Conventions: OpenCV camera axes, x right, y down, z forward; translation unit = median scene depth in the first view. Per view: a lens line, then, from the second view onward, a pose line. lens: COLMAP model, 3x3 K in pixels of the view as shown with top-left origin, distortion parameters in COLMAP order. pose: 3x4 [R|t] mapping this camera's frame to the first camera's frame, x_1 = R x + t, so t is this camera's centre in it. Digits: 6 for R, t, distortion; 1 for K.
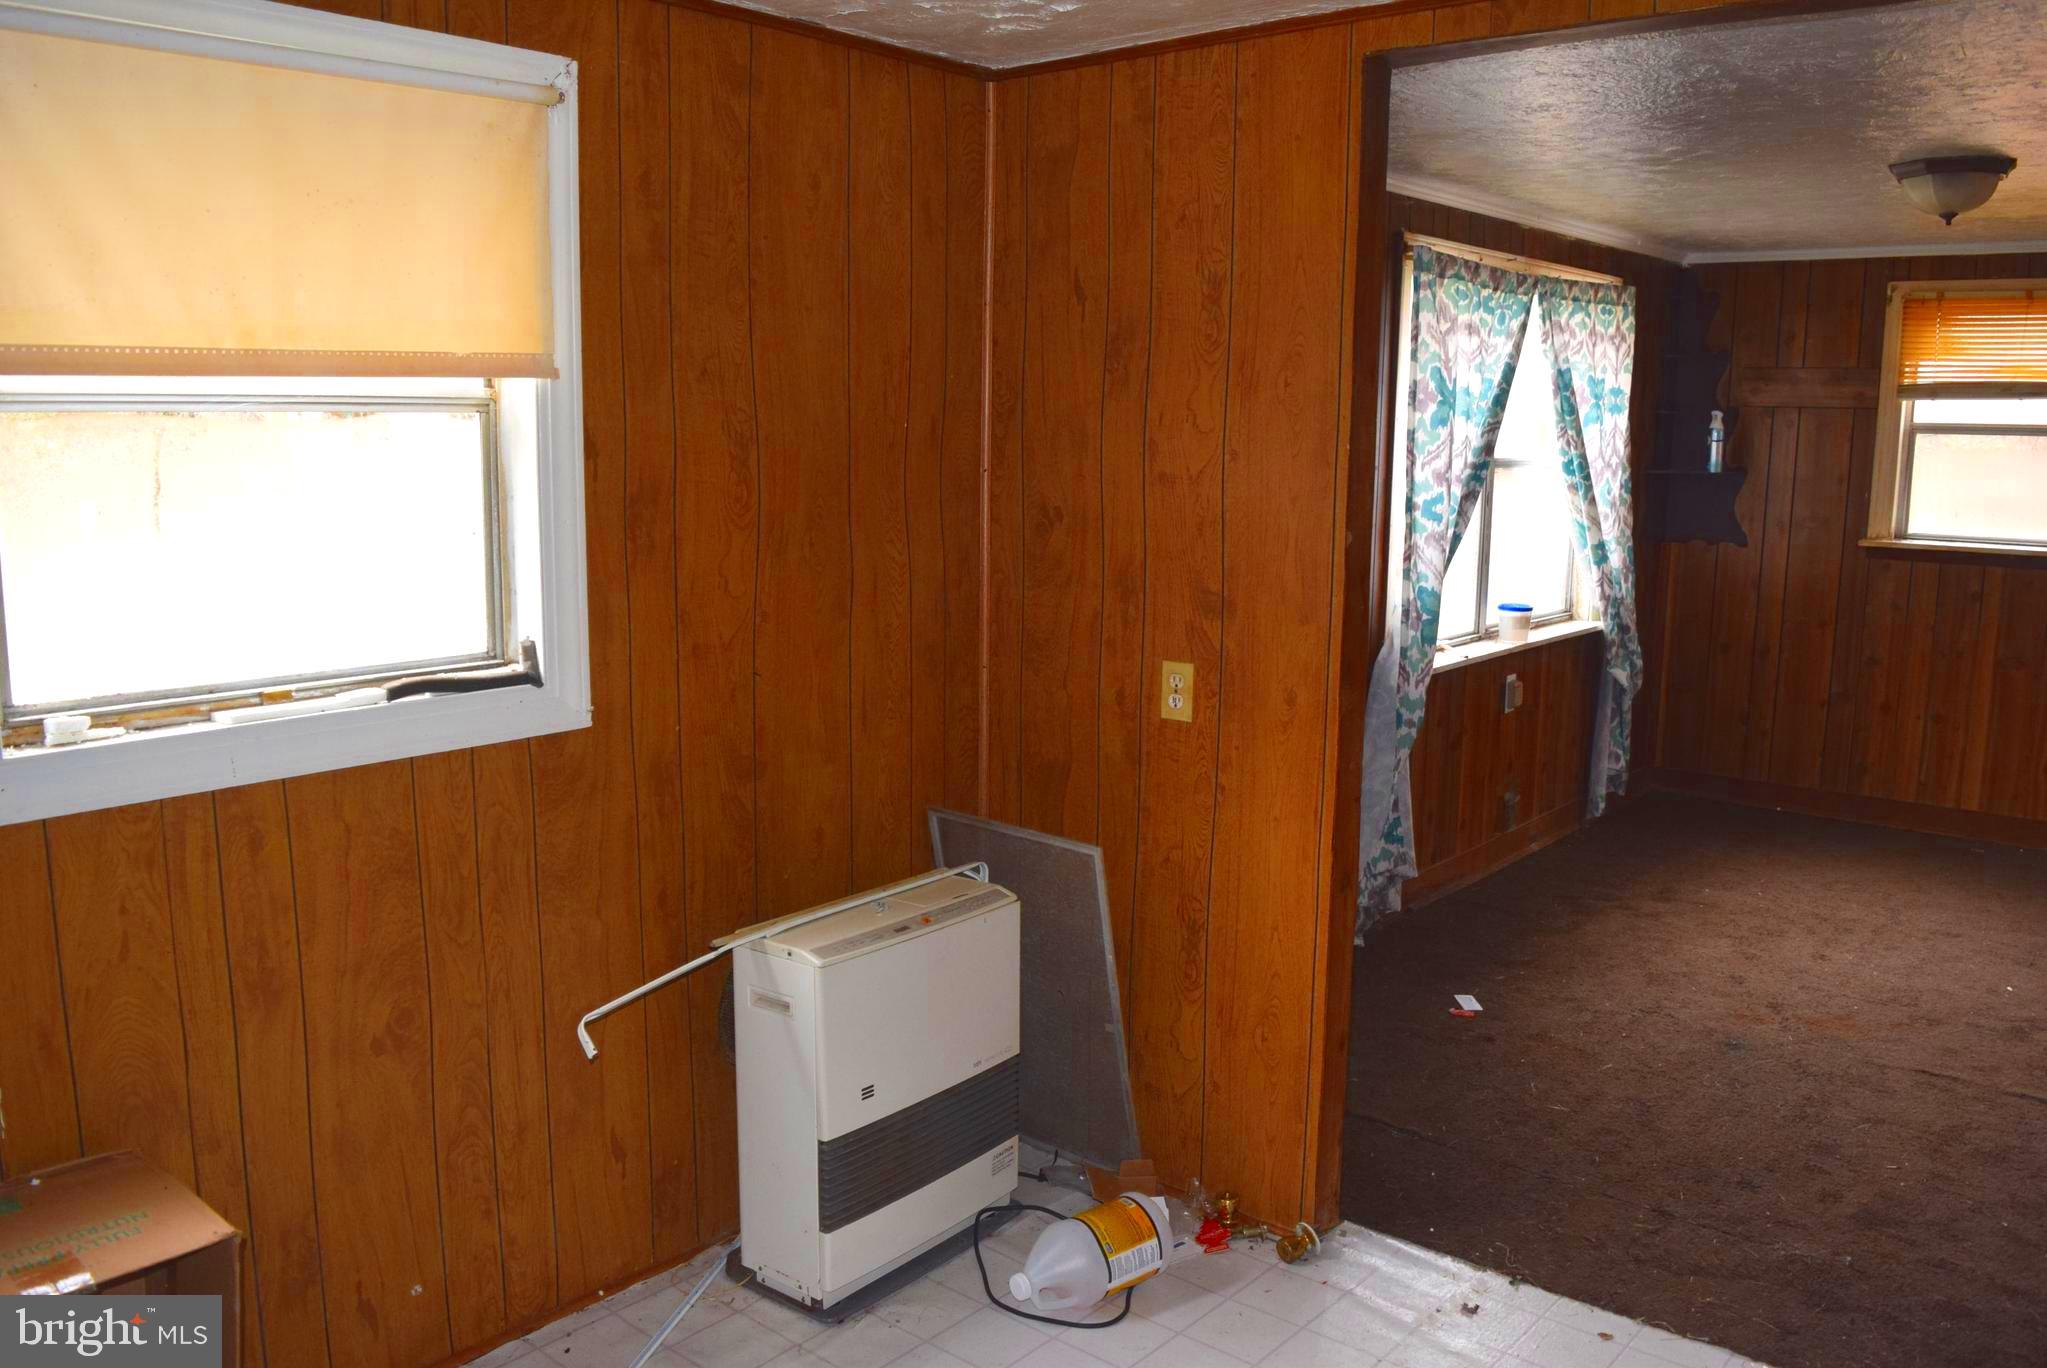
lens RADIAL K [[1595.0, 0, 1010.9], [0, 1595.0, 685.0], [0, 0, 1]] dist [-0.096833, 0.018632]
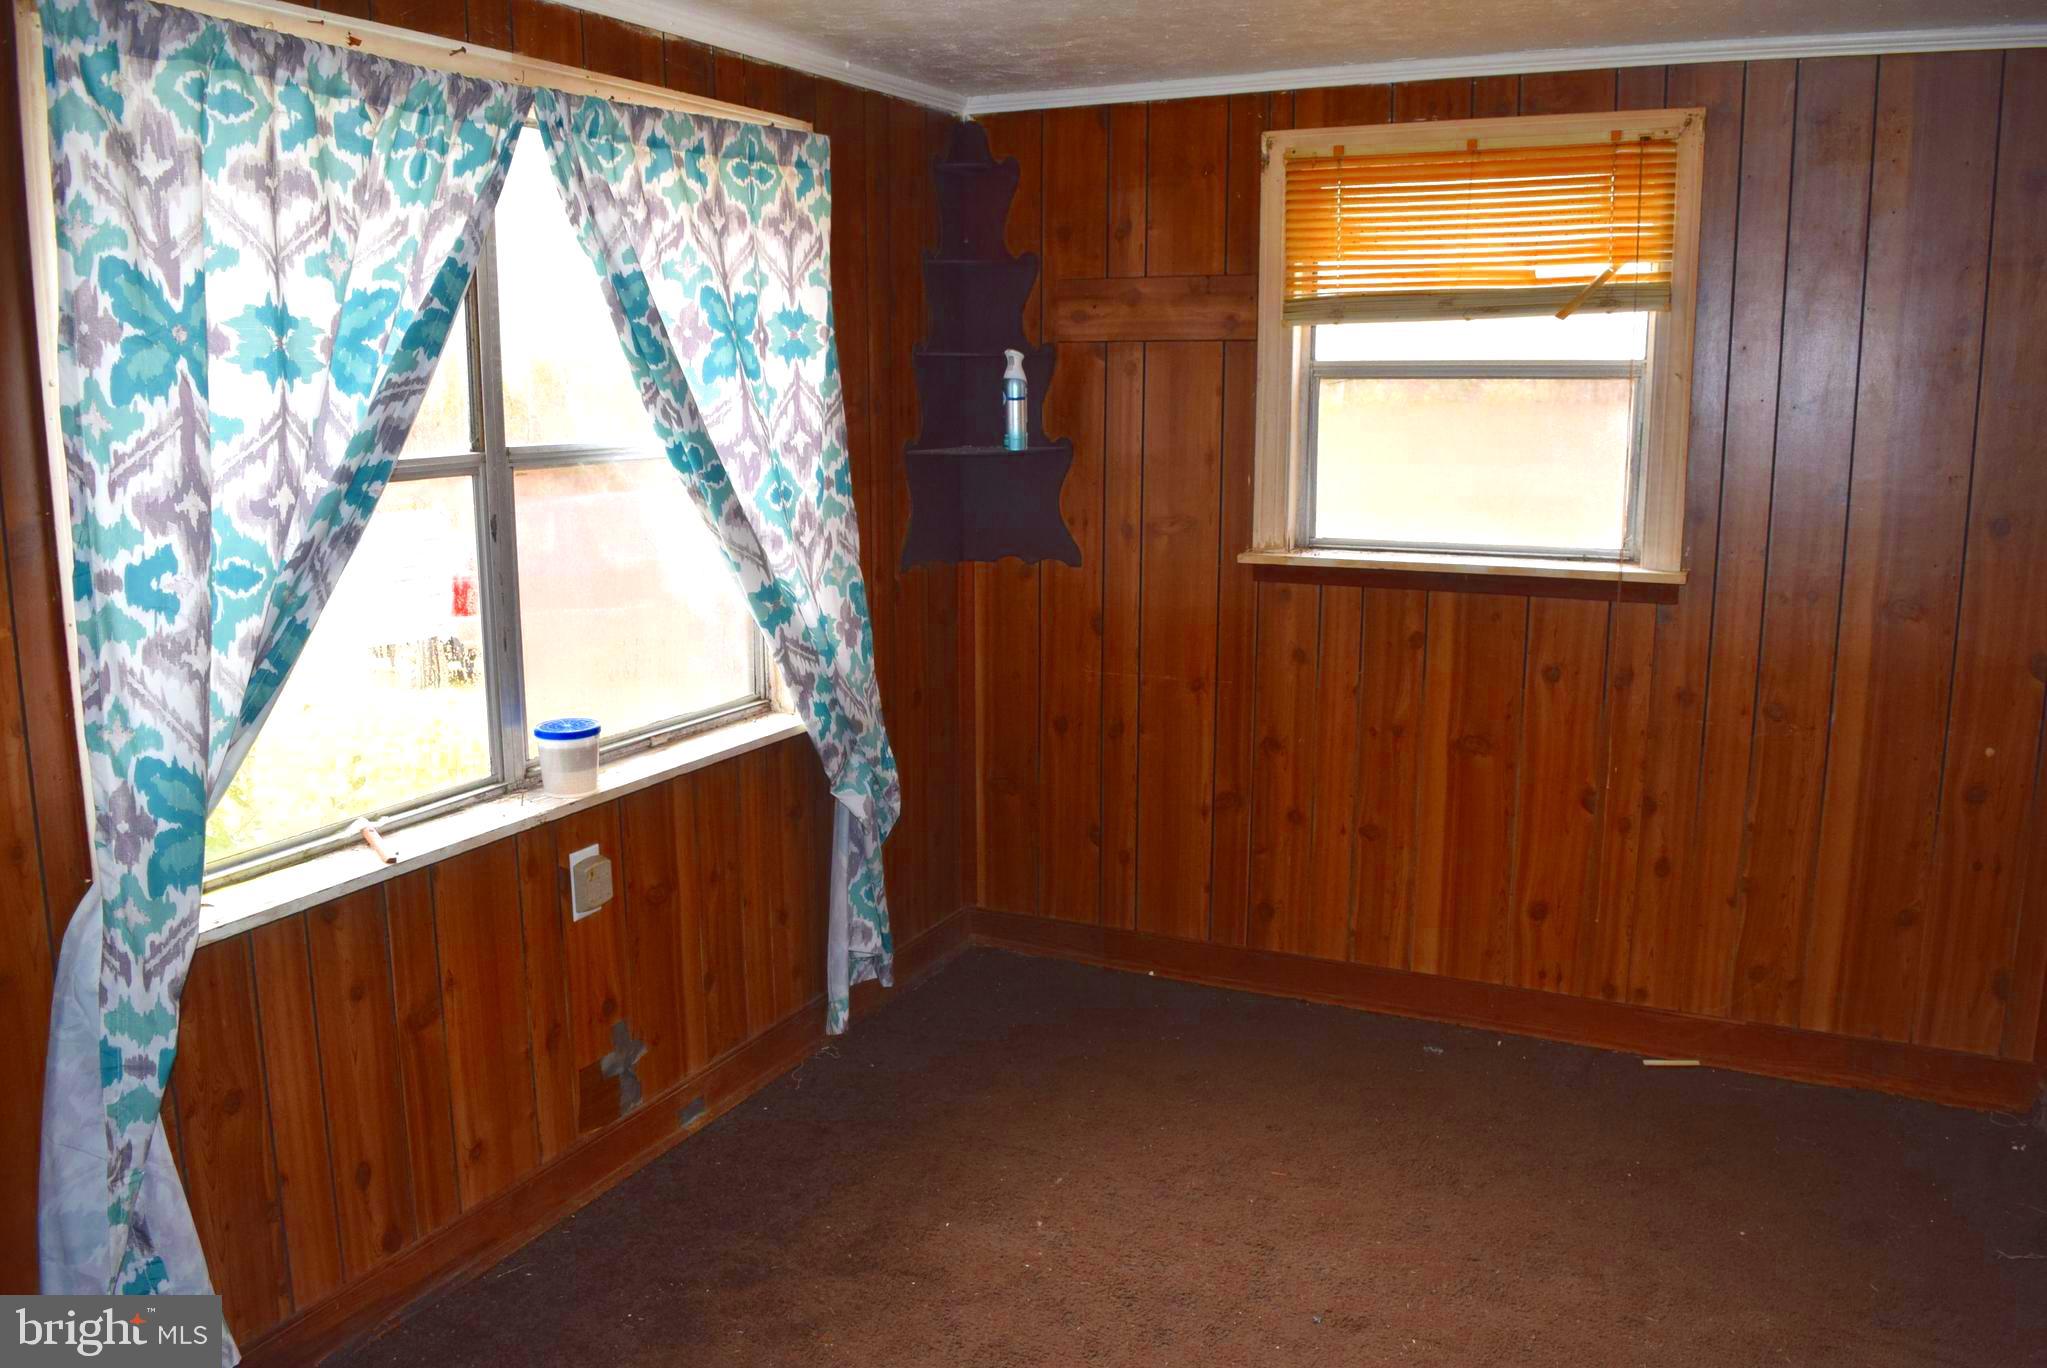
lens RADIAL K [[1595.0, 0, 1014.9], [0, 1595.0, 684.5], [0, 0, 1]] dist [-0.096833, 0.018632]
pose [[0.968676, -0.057551, 0.241568, 0.315644], [0.051949, 0.998214, 0.029501, -0.067191], [-0.242834, -0.016027, 0.969935, 0.419399]]
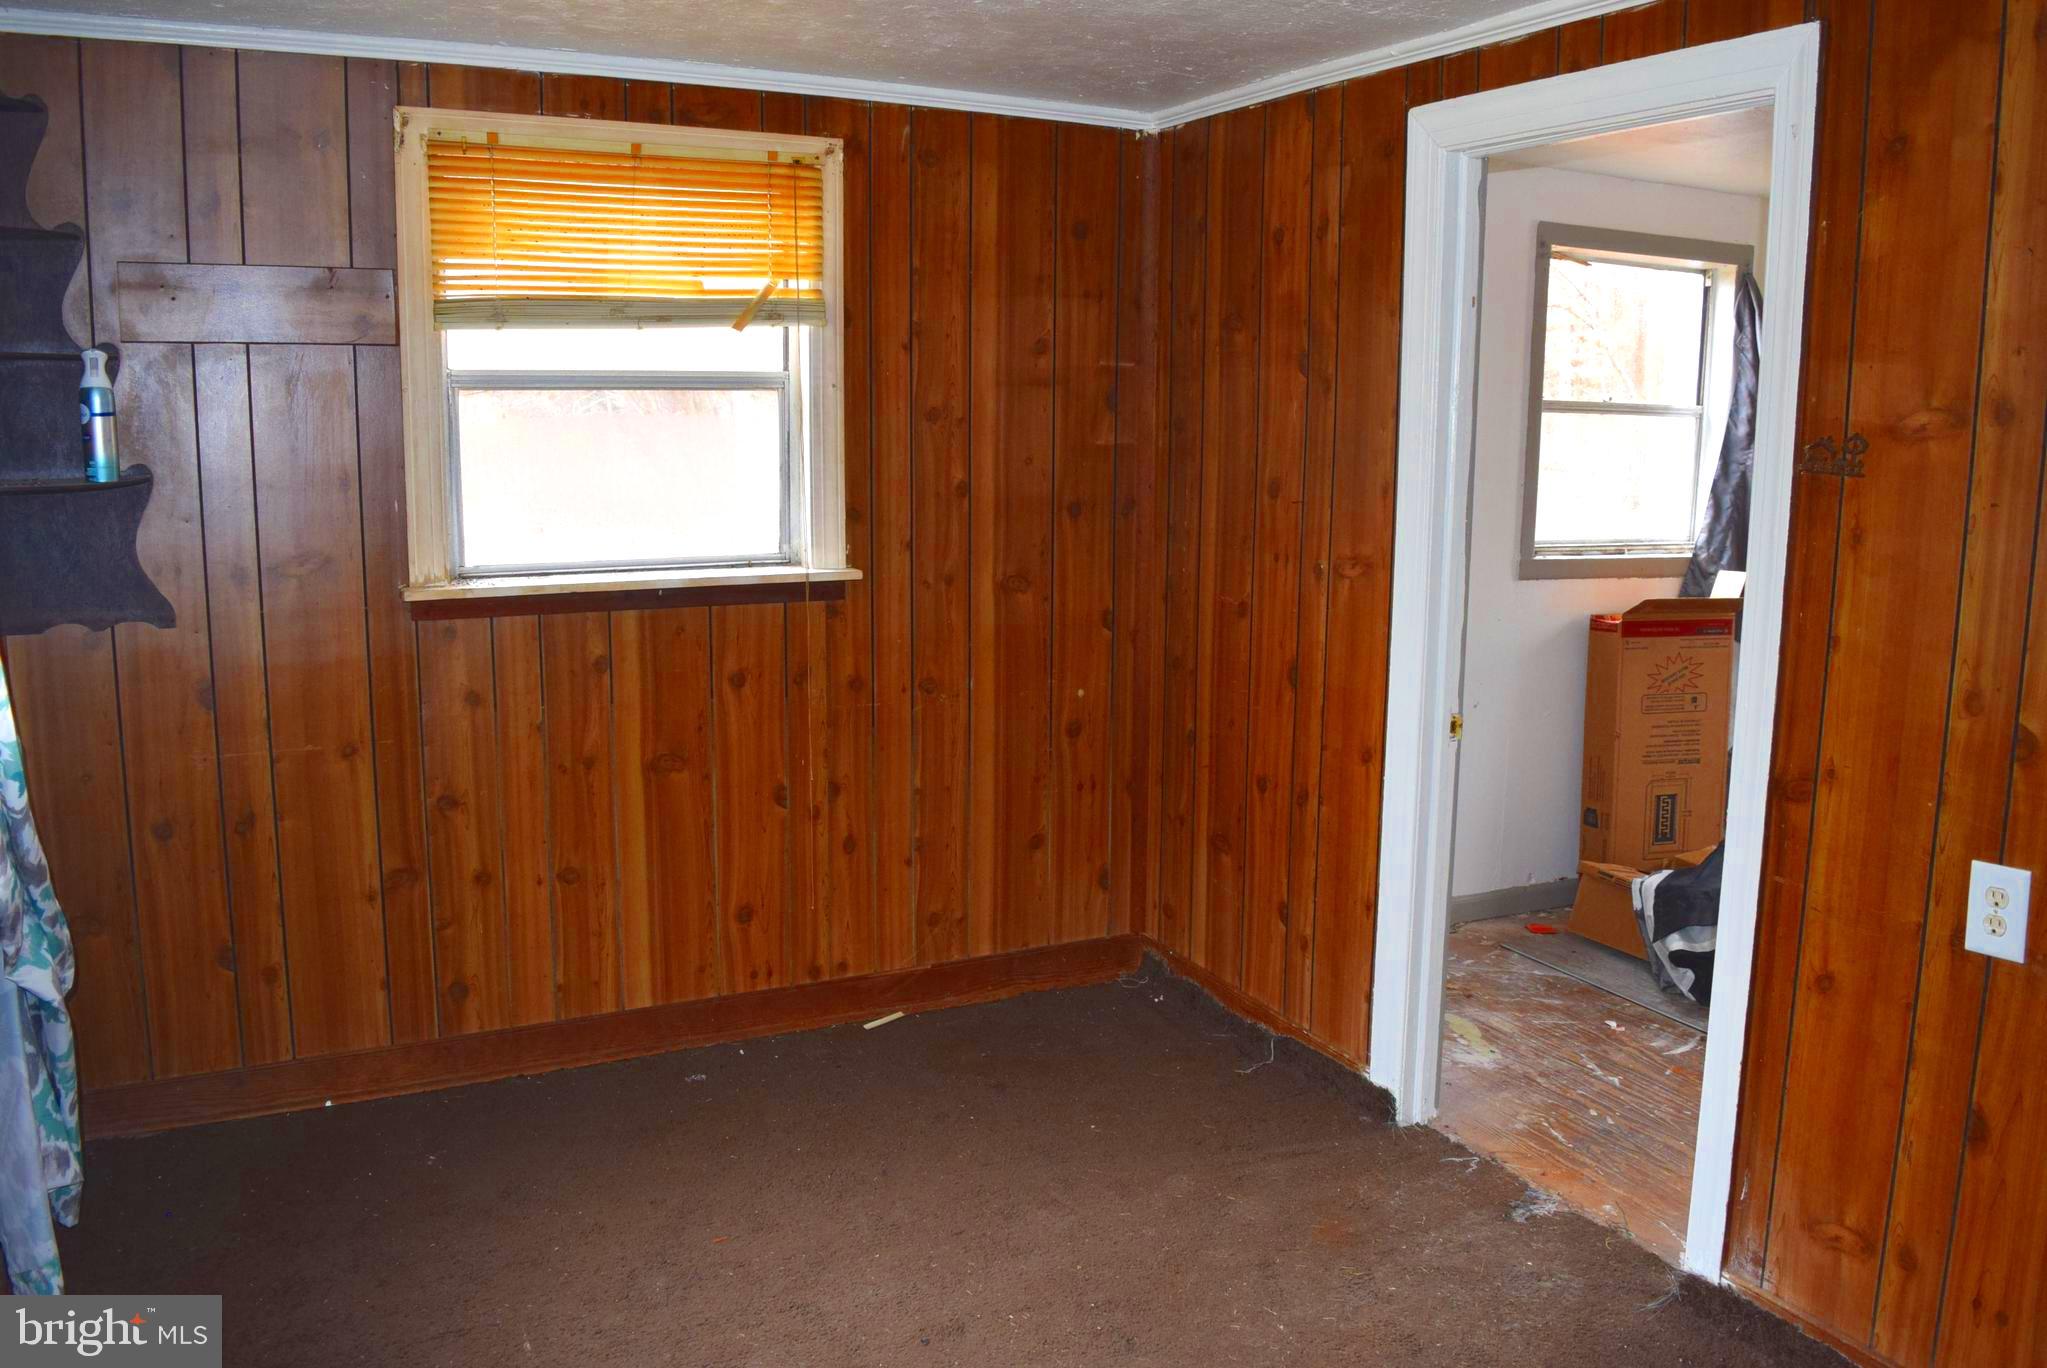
lens RADIAL K [[1595.0, 0, 1017.0], [0, 1595.0, 685.1], [0, 0, 1]] dist [-0.096833, 0.018632]
pose [[0.386985, -0.160582, 0.907996, 0.135543], [0.144845, 0.983080, 0.112129, -0.095220], [-0.910638, 0.088126, 0.403697, 0.613287]]
